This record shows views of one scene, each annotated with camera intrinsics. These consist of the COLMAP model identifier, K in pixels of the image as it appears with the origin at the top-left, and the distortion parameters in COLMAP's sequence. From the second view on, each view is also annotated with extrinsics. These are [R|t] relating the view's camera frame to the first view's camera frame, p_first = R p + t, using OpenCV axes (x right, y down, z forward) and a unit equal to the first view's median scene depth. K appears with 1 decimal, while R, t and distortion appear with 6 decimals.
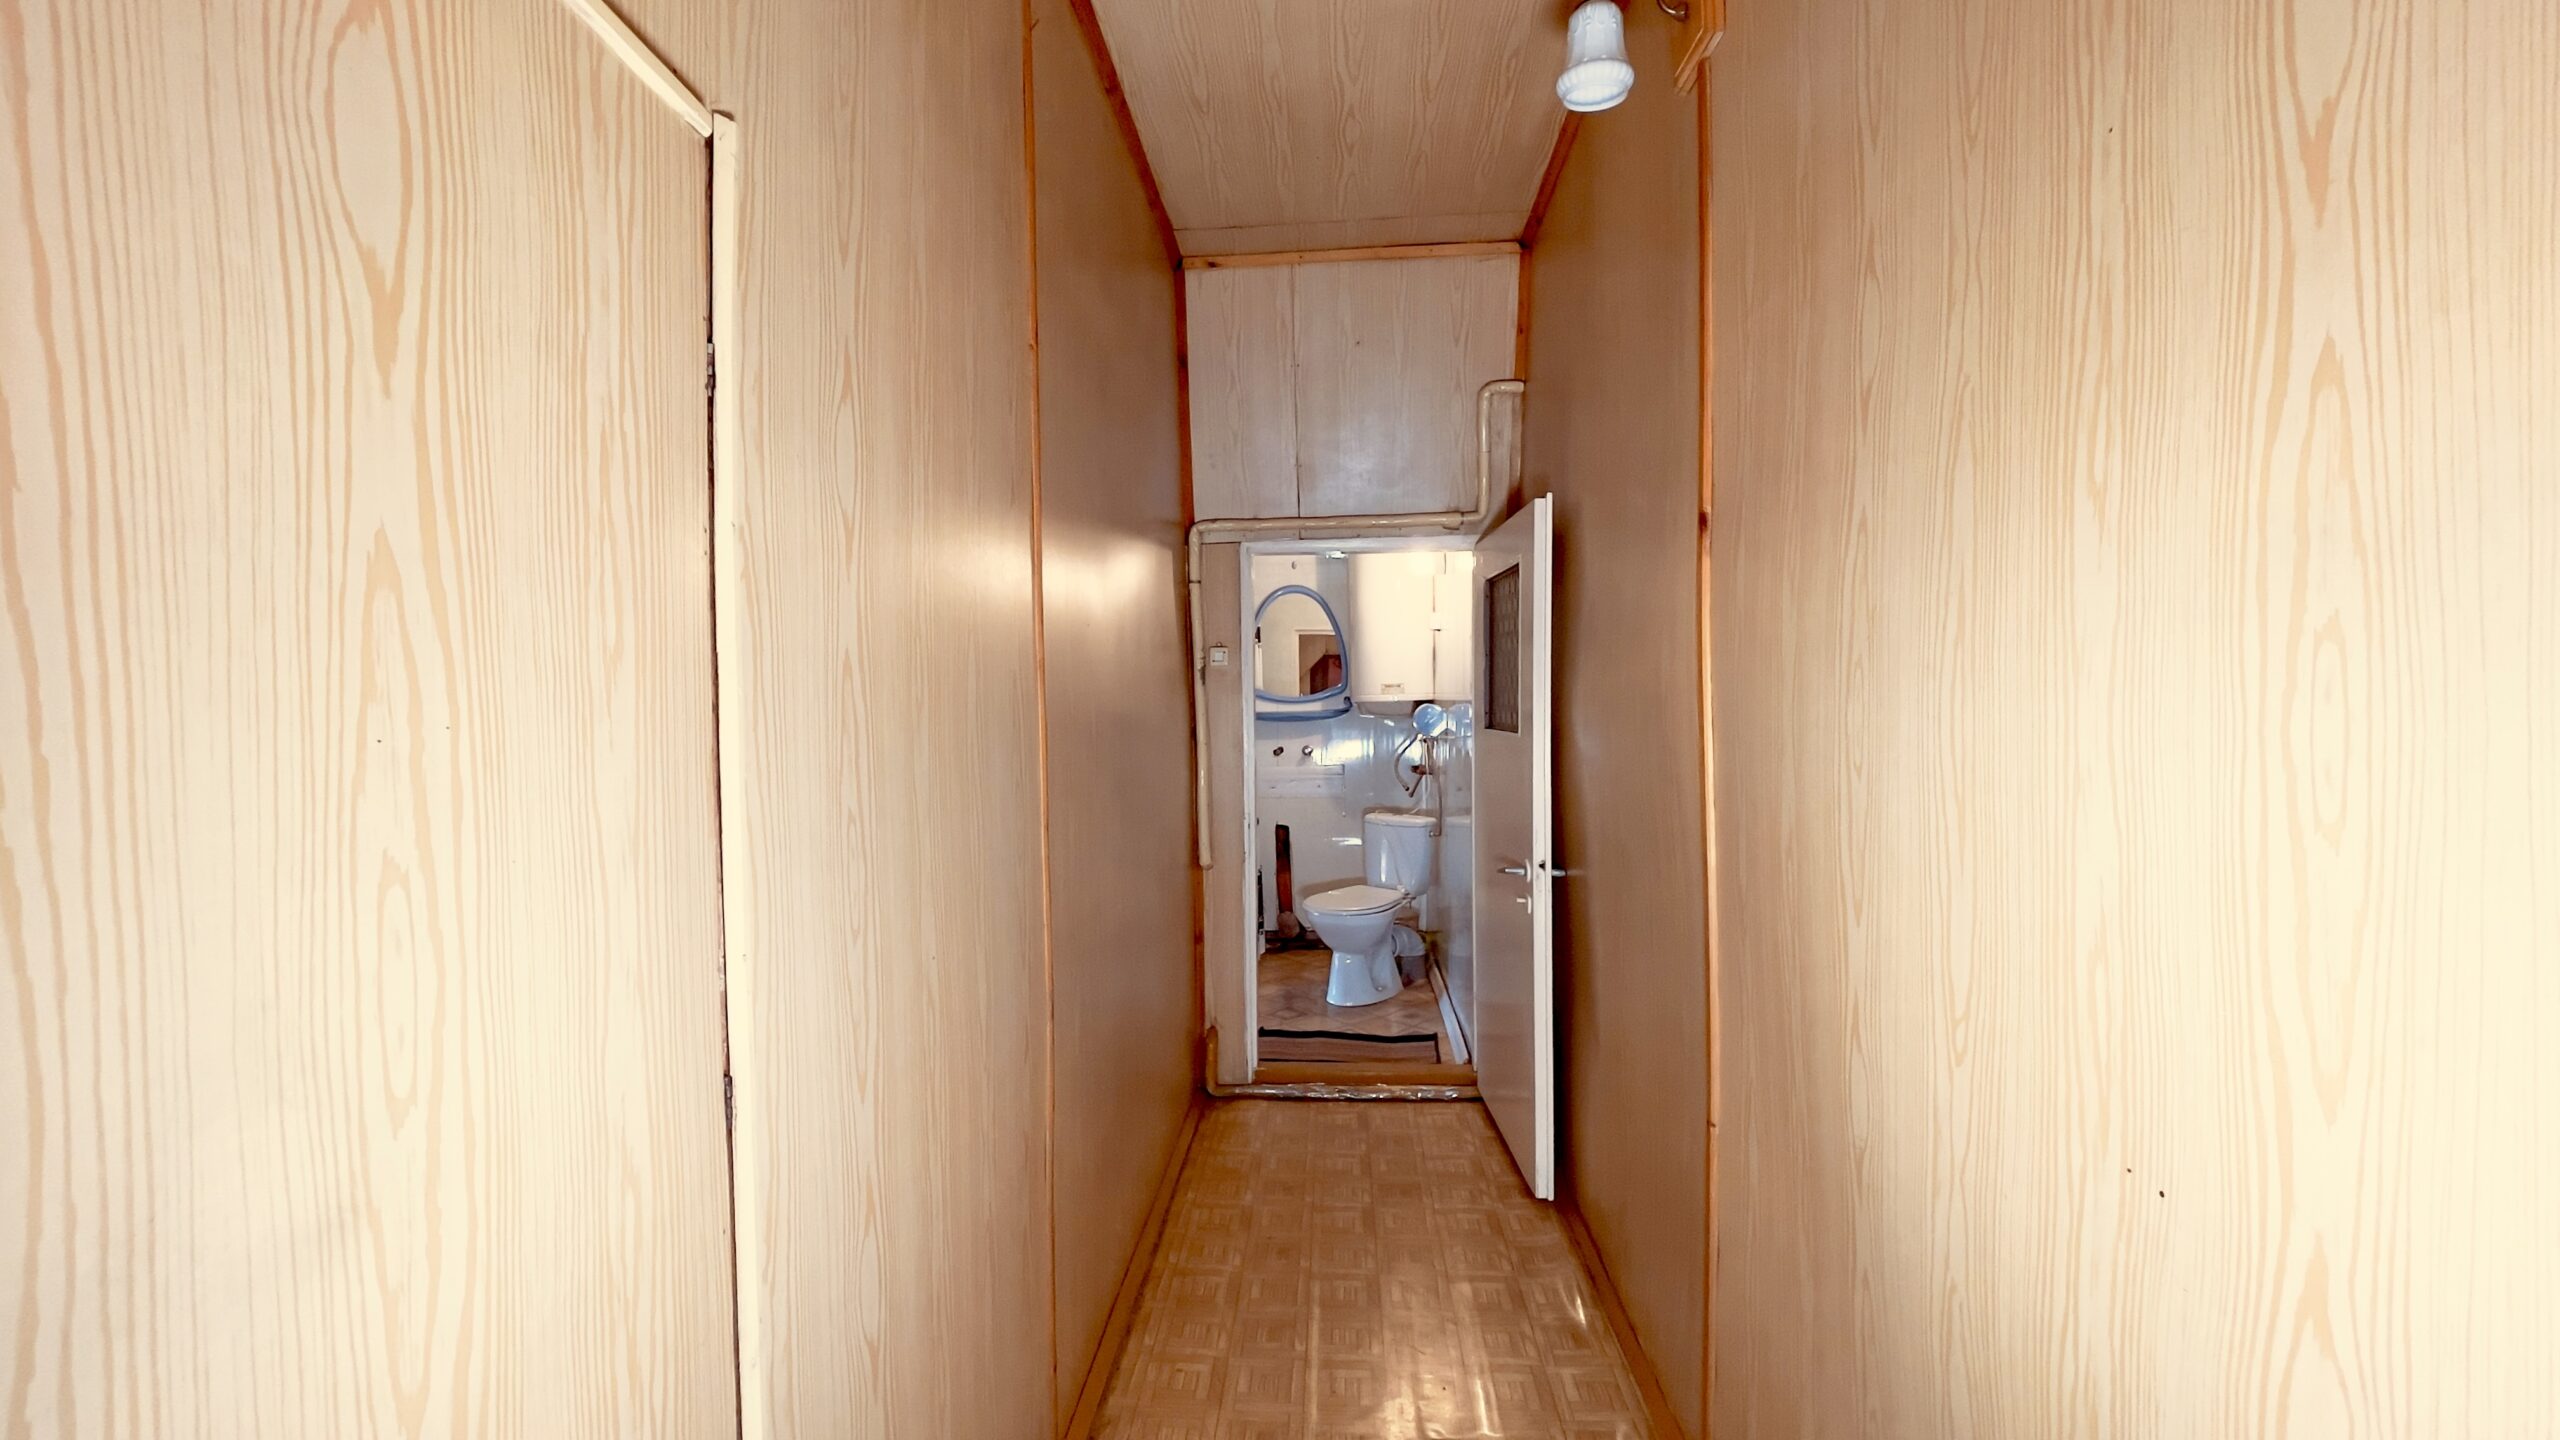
lens RADIAL K [[1023.5, 0, 1267.5], [0, 1023.5, 727.4], [0, 0, 1]] dist [0.001083, 0.000042]
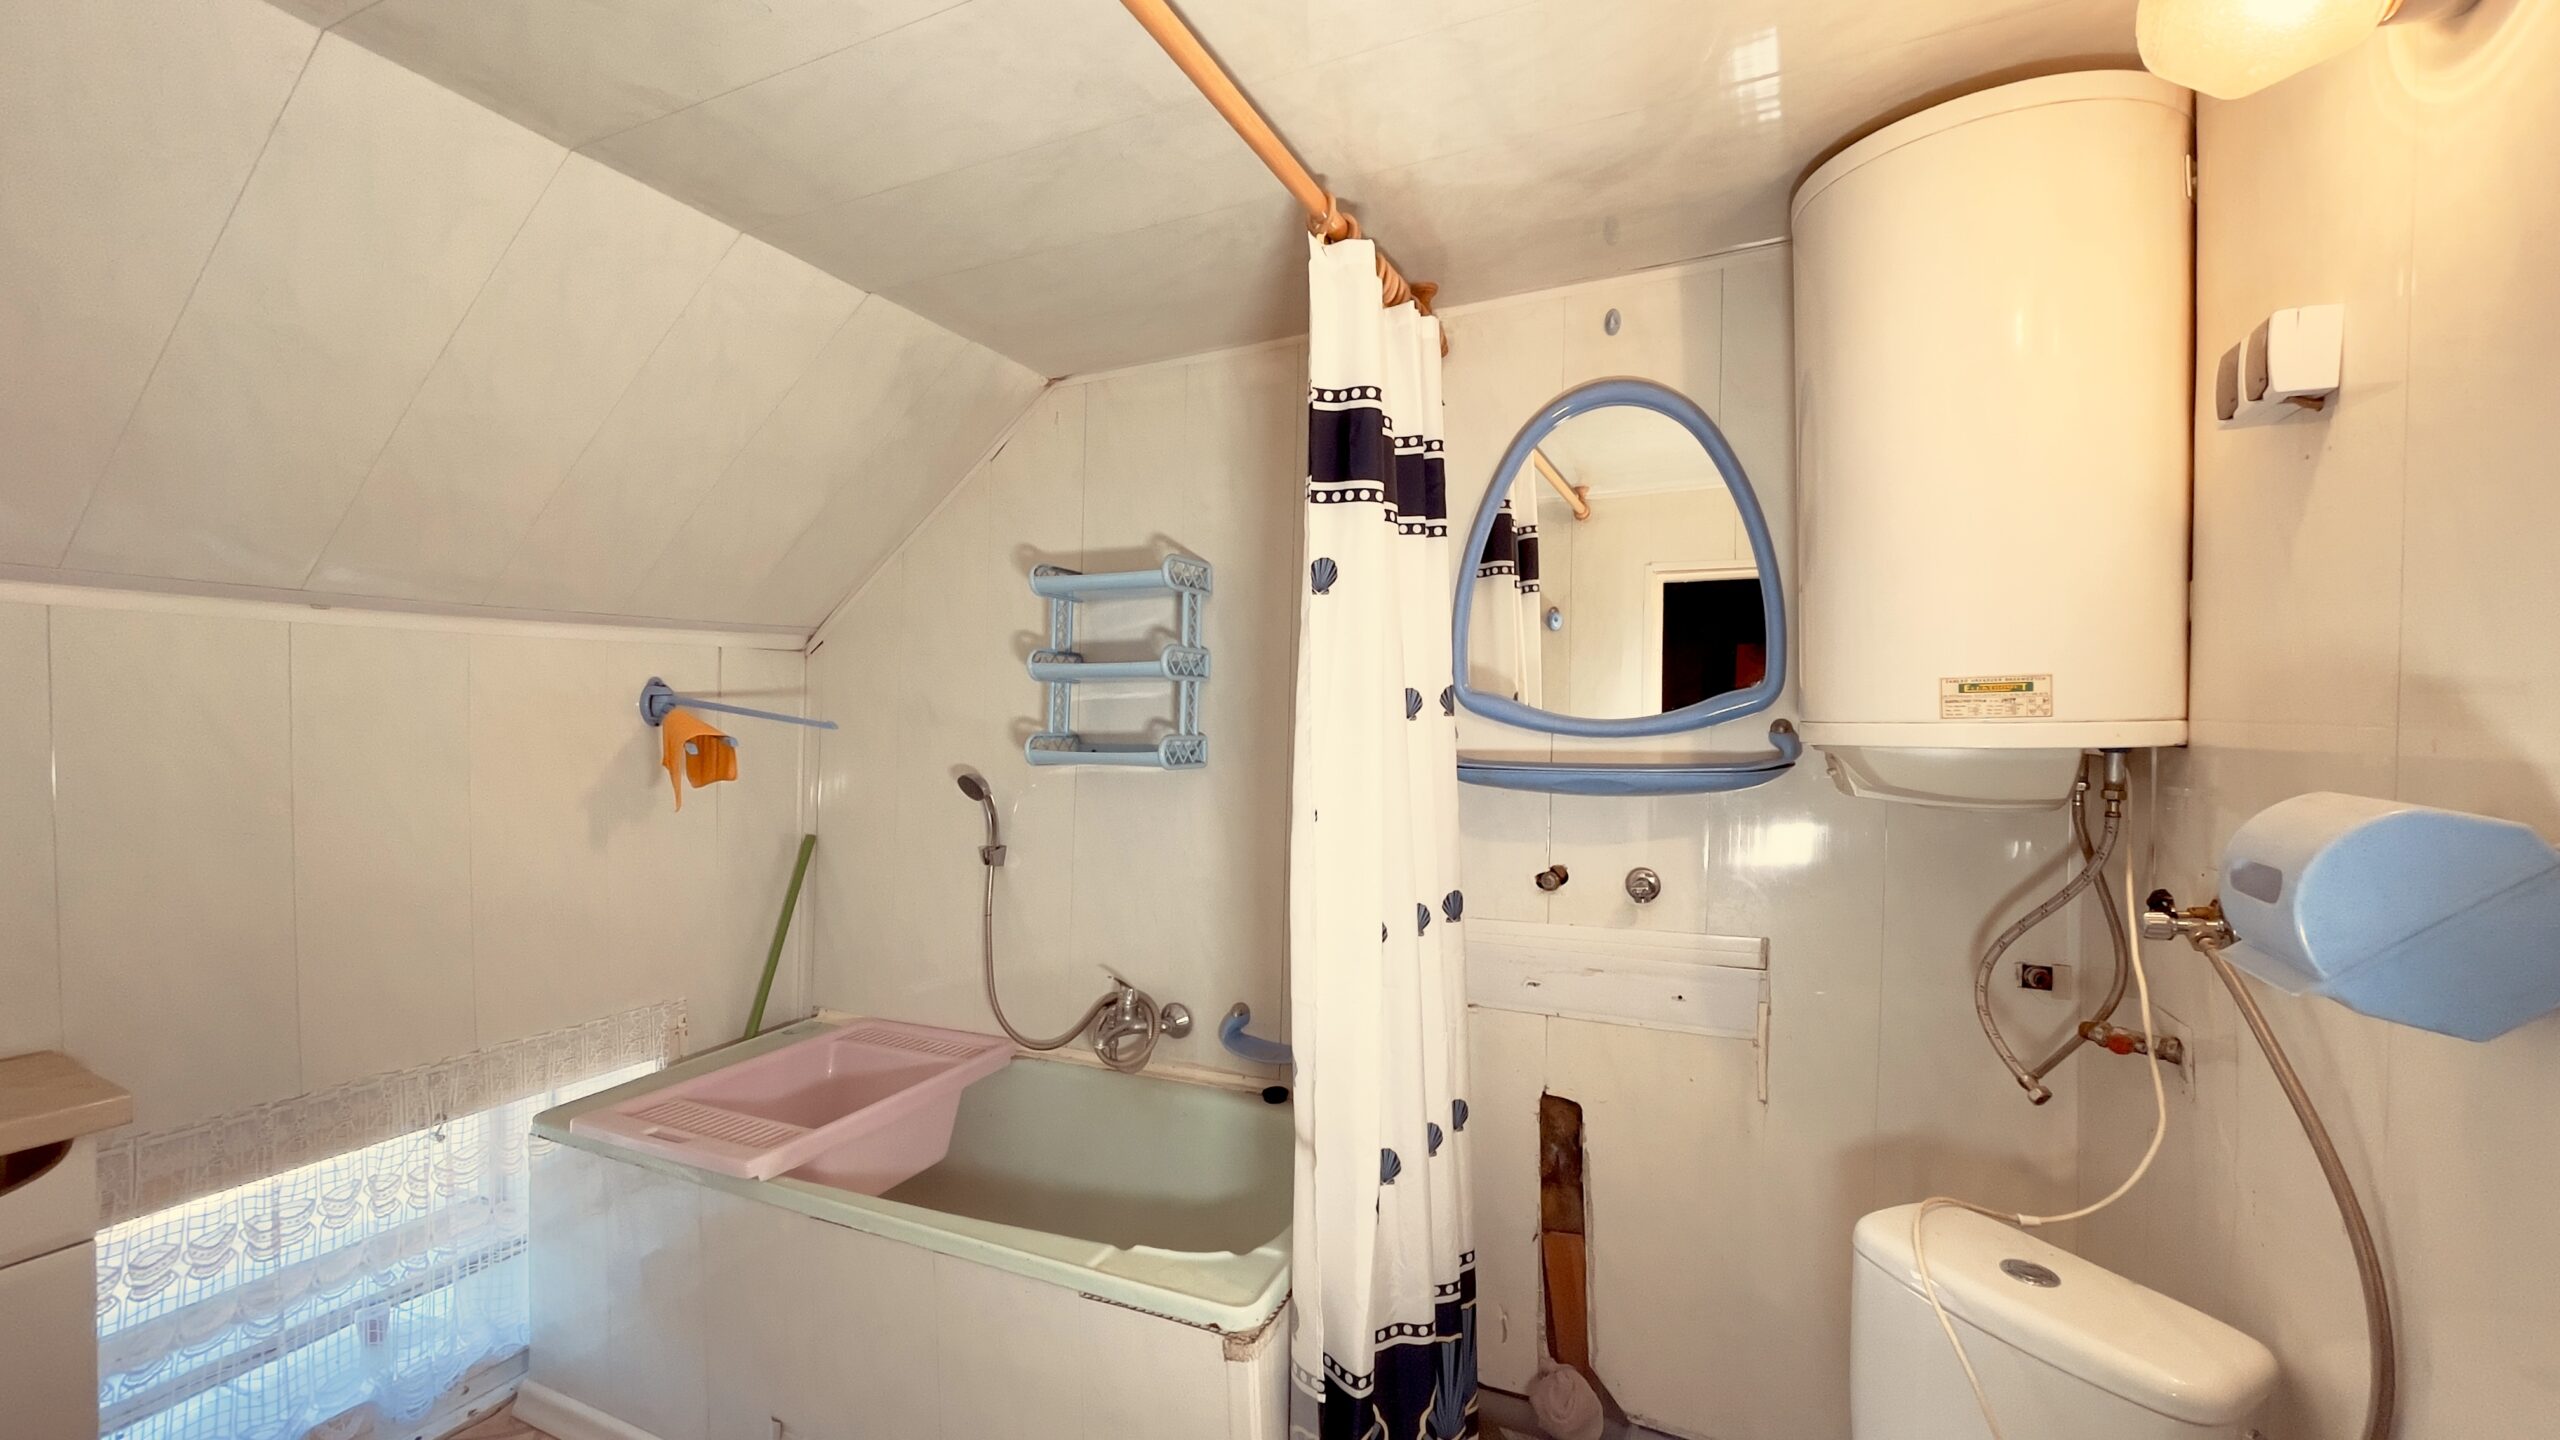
lens RADIAL K [[1023.5, 0, 1267.5], [0, 1023.5, 727.4], [0, 0, 1]] dist [0.001083, 0.000042]
pose [[0.921604, 0.019767, -0.387628, 0.053759], [-0.024473, 0.999675, -0.007207, -0.021595], [0.387360, 0.016128, 0.921788, 0.650049]]
